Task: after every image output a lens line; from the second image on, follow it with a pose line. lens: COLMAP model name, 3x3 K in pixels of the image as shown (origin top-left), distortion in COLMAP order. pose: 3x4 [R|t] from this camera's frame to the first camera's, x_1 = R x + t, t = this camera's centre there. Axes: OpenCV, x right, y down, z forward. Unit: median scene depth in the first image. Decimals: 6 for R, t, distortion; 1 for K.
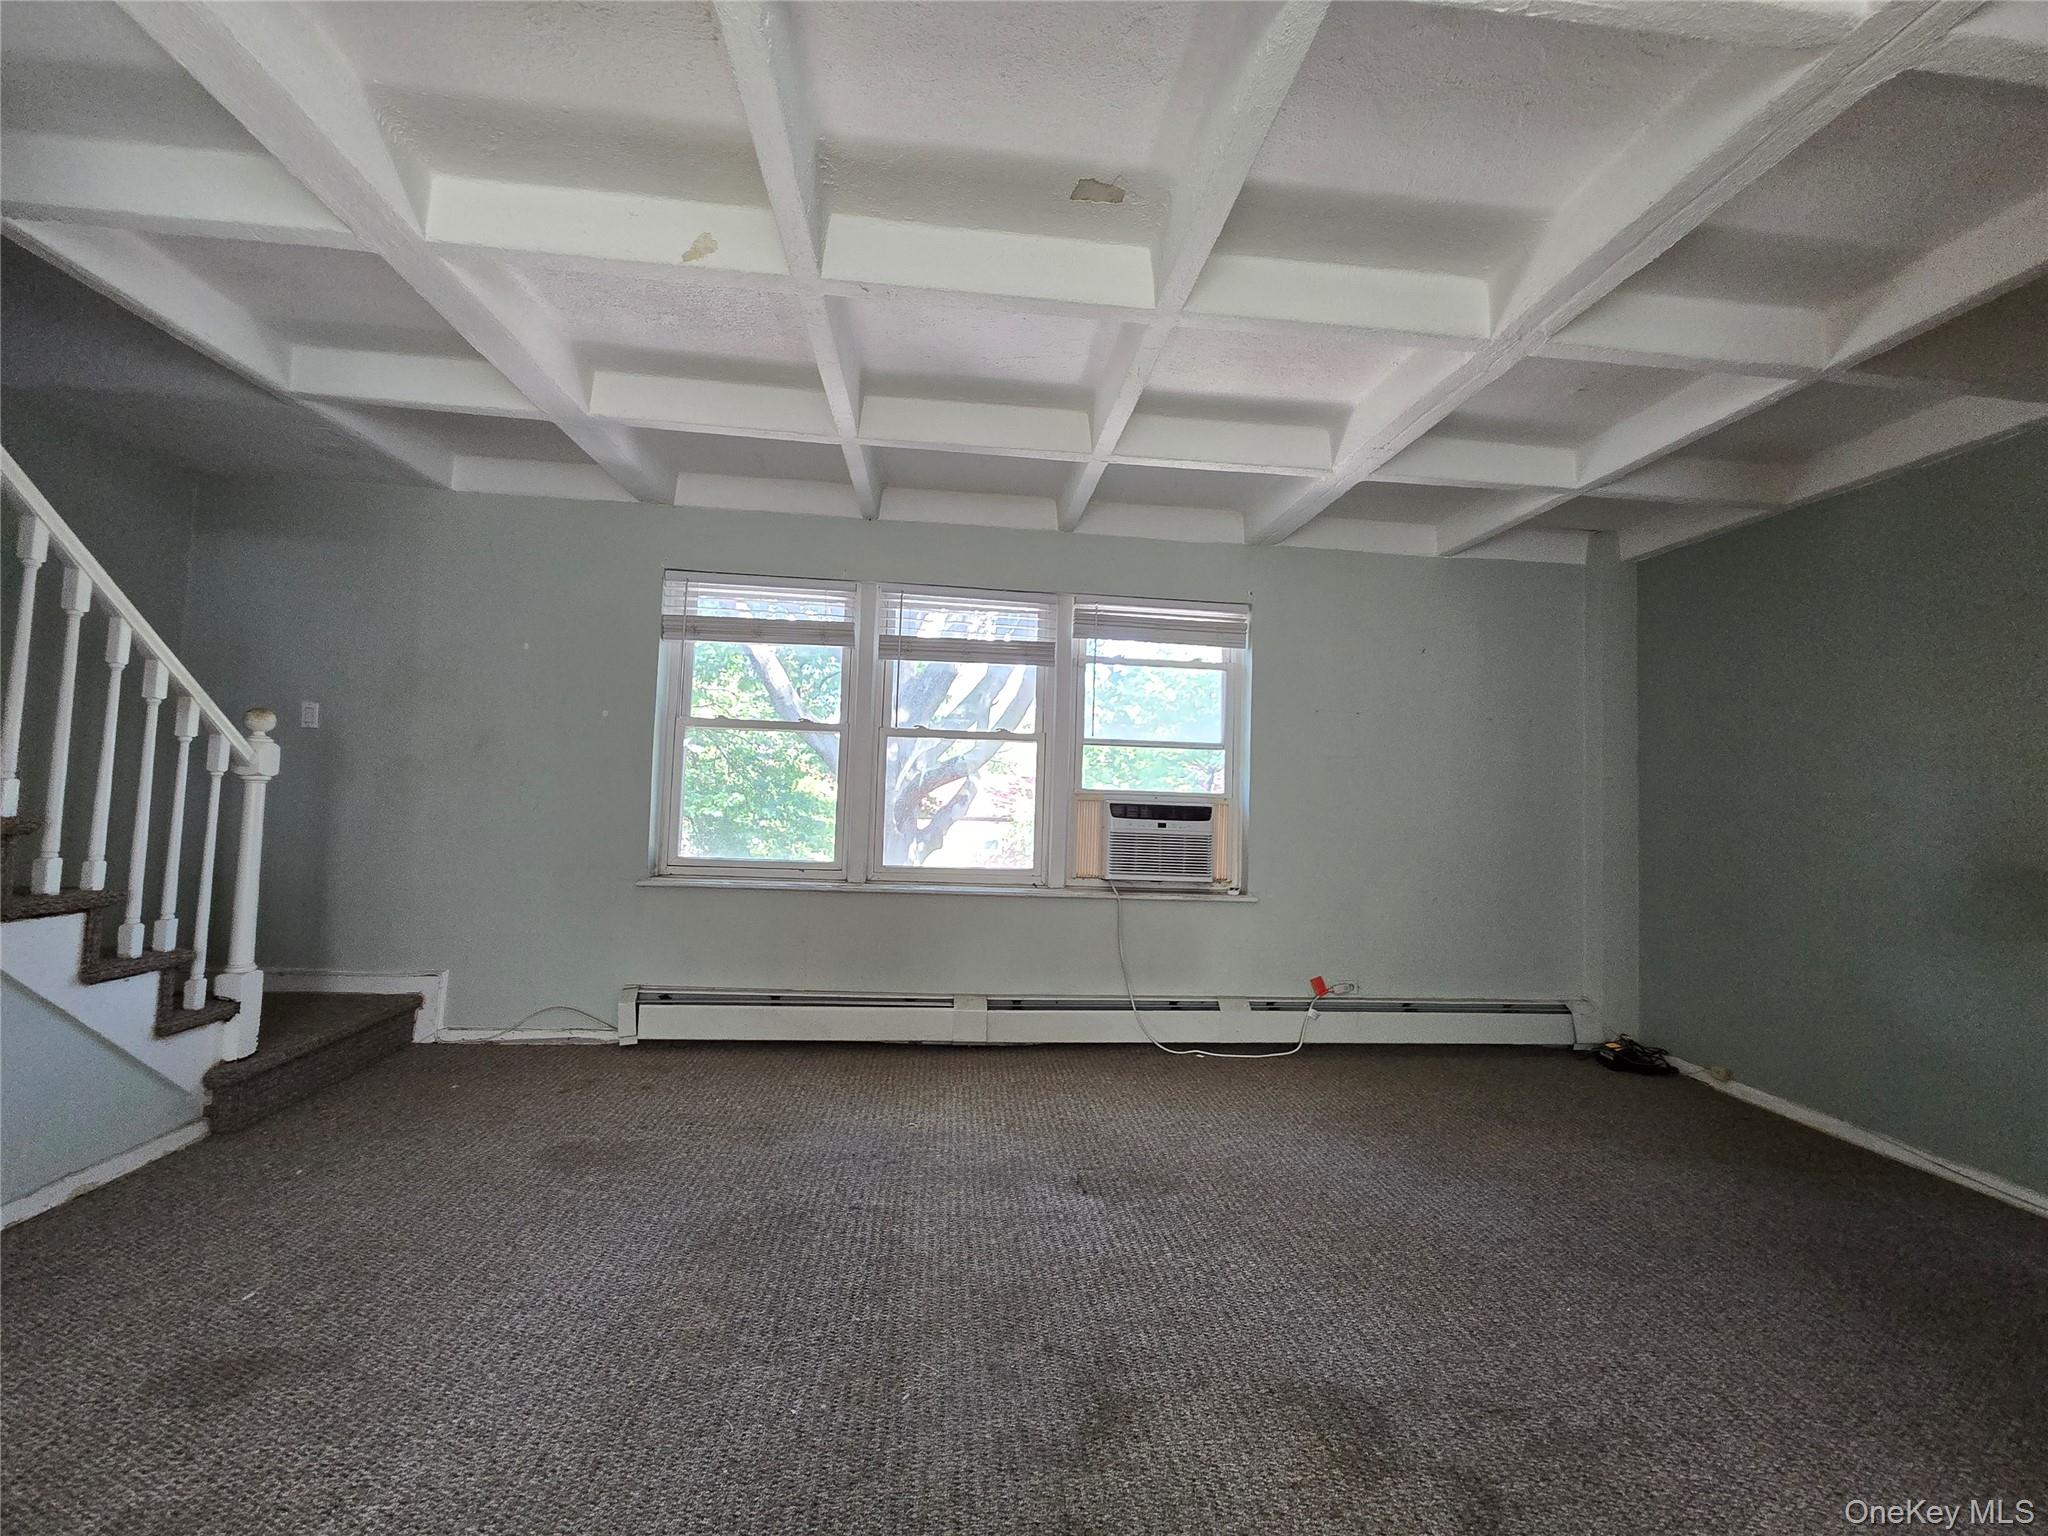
lens RADIAL K [[841.0, 0, 1029.0], [0, 841.0, 768.8], [0, 0, 1]] dist [0.000612, 0.000369]
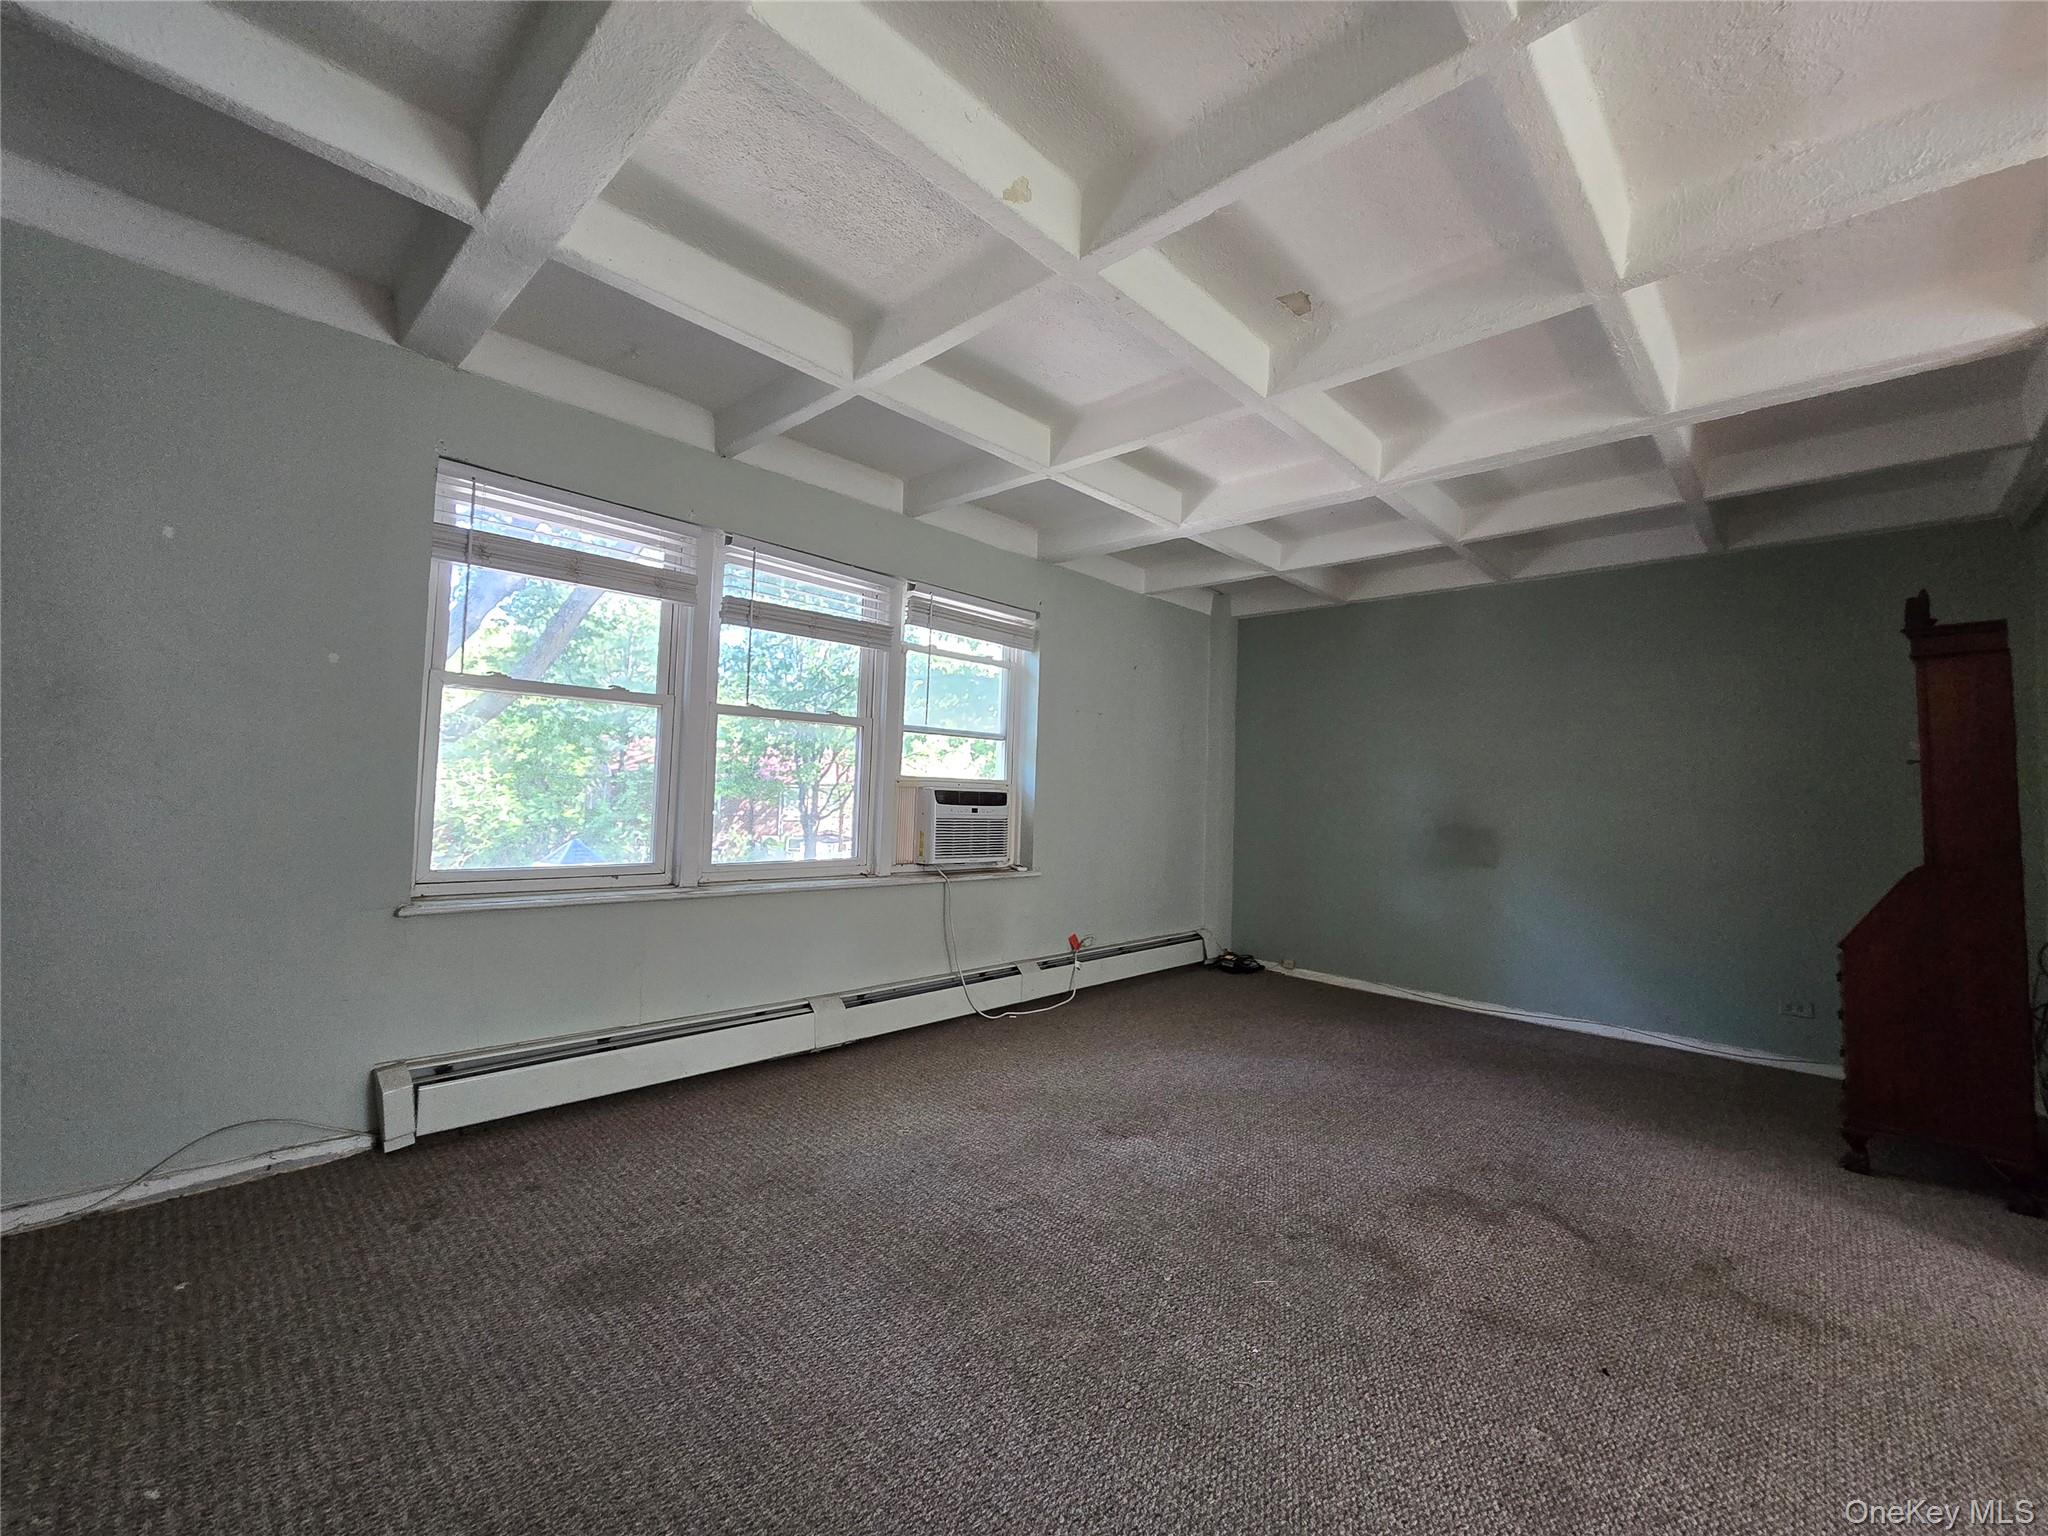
lens RADIAL K [[841.0, 0, 1029.0], [0, 841.0, 768.8], [0, 0, 1]] dist [0.000612, 0.000369]
pose [[0.758645, 0.010909, 0.651412, -0.500290], [-0.032679, 0.999238, 0.021325, -0.011017], [-0.650684, -0.037466, 0.758424, 0.149174]]
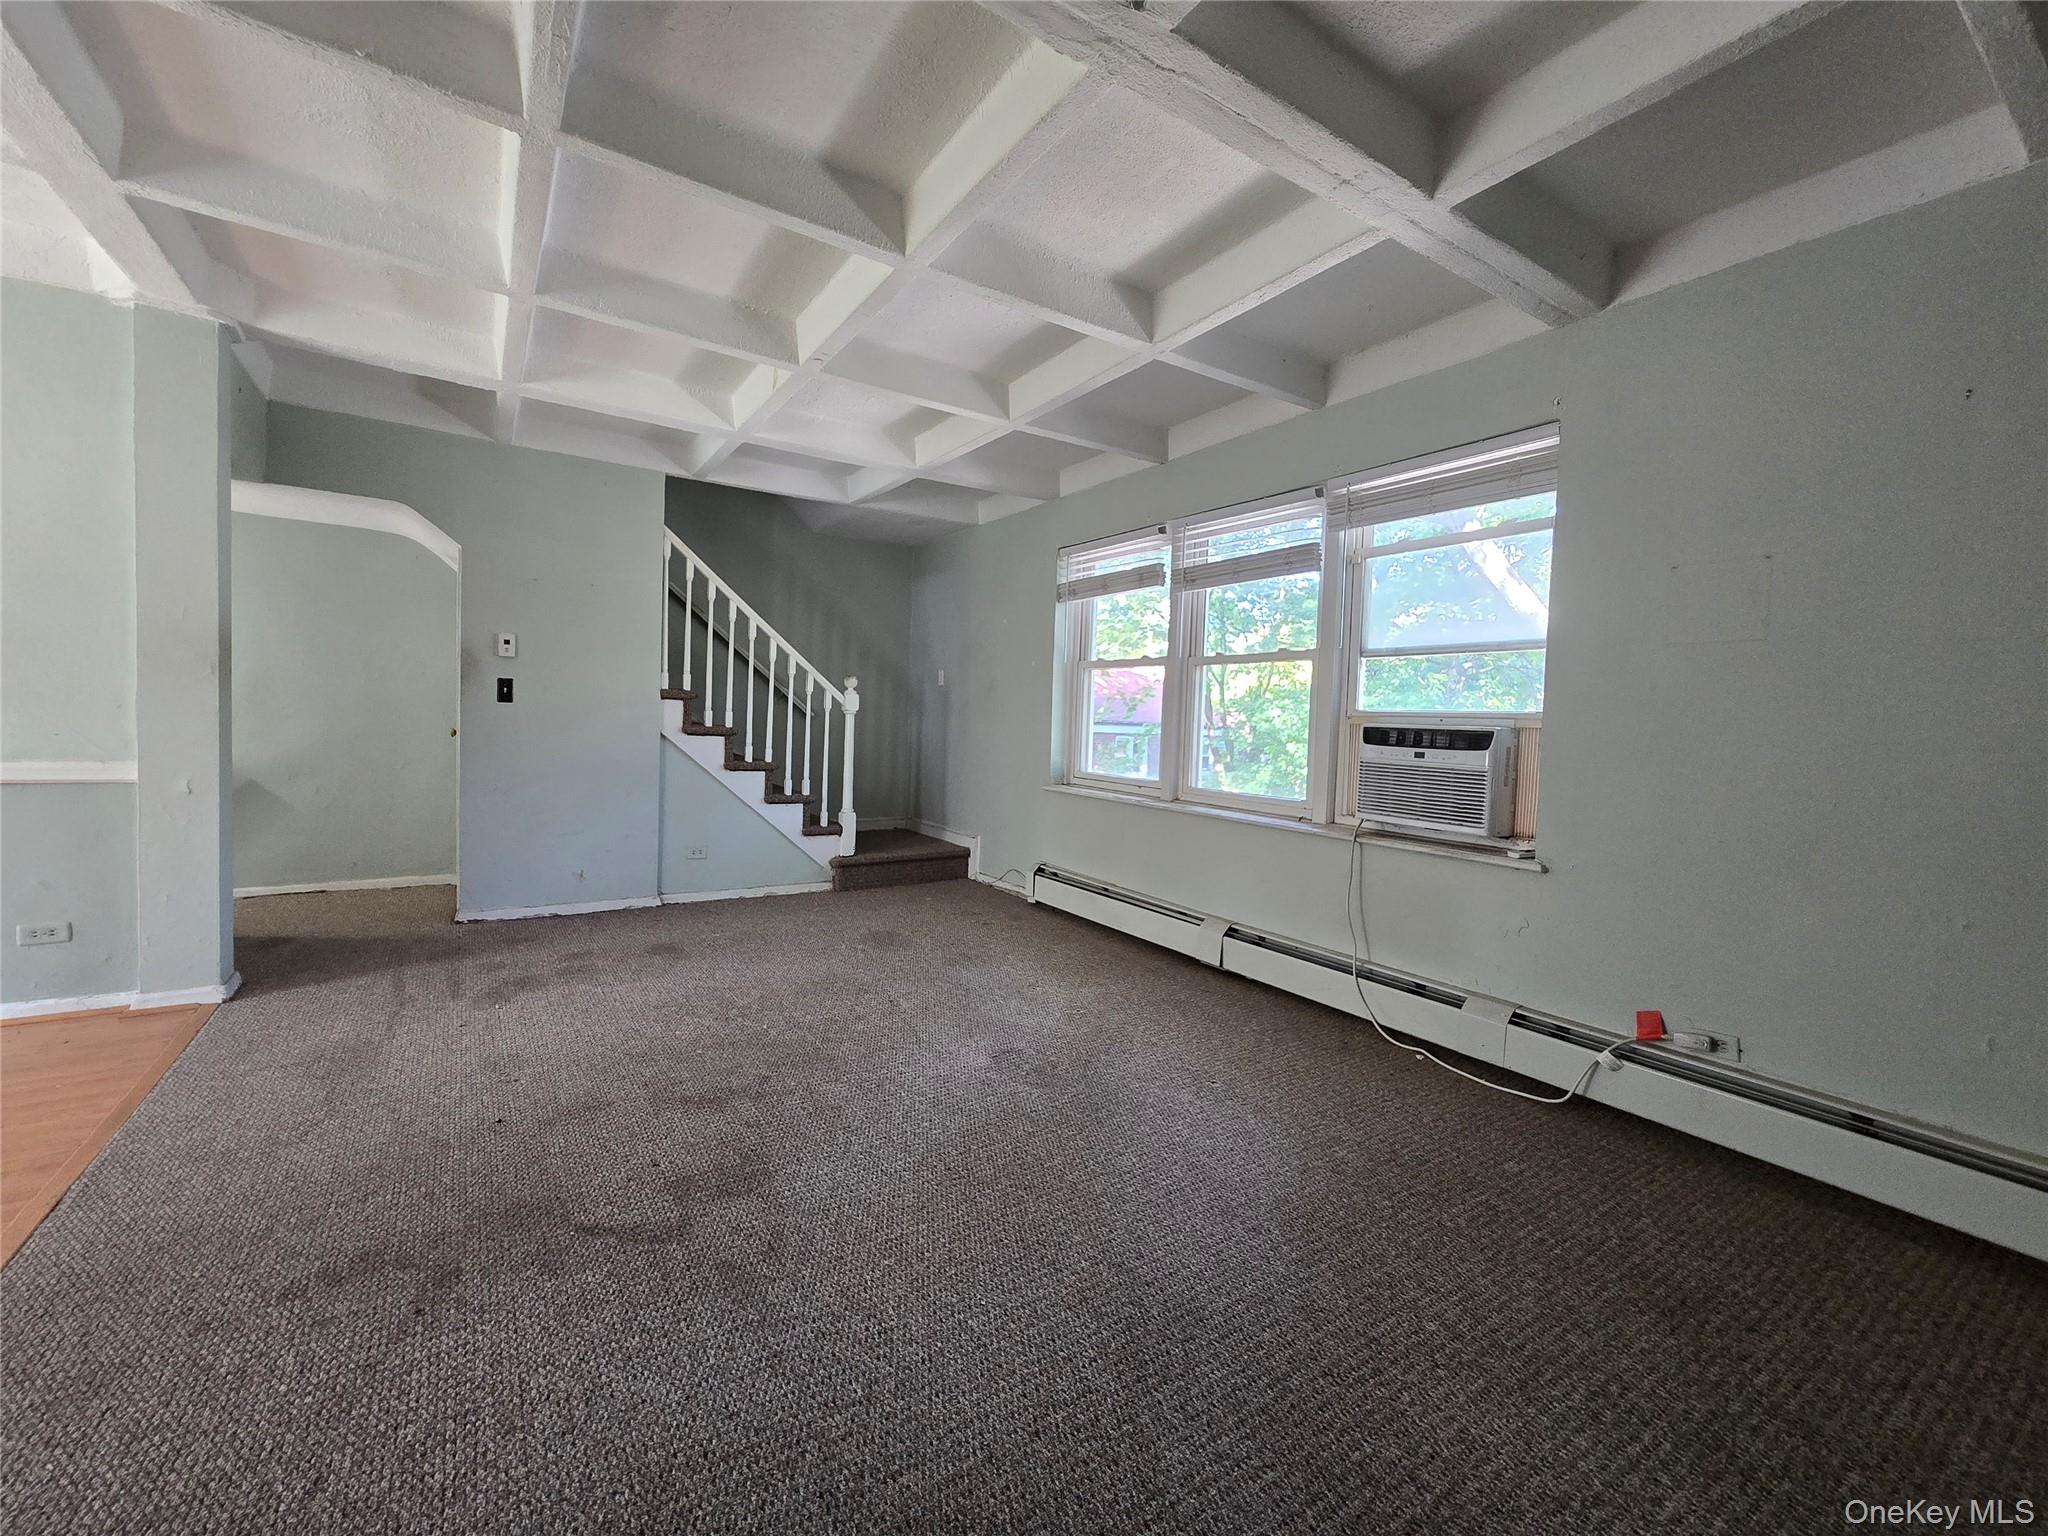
lens RADIAL K [[841.0, 0, 1029.0], [0, 841.0, 768.8], [0, 0, 1]] dist [0.000612, 0.000369]
pose [[0.464672, 0.035341, -0.884777, 0.690647], [0.015319, 0.998733, 0.047938, 0.038794], [0.885350, -0.035830, 0.463542, 0.337868]]
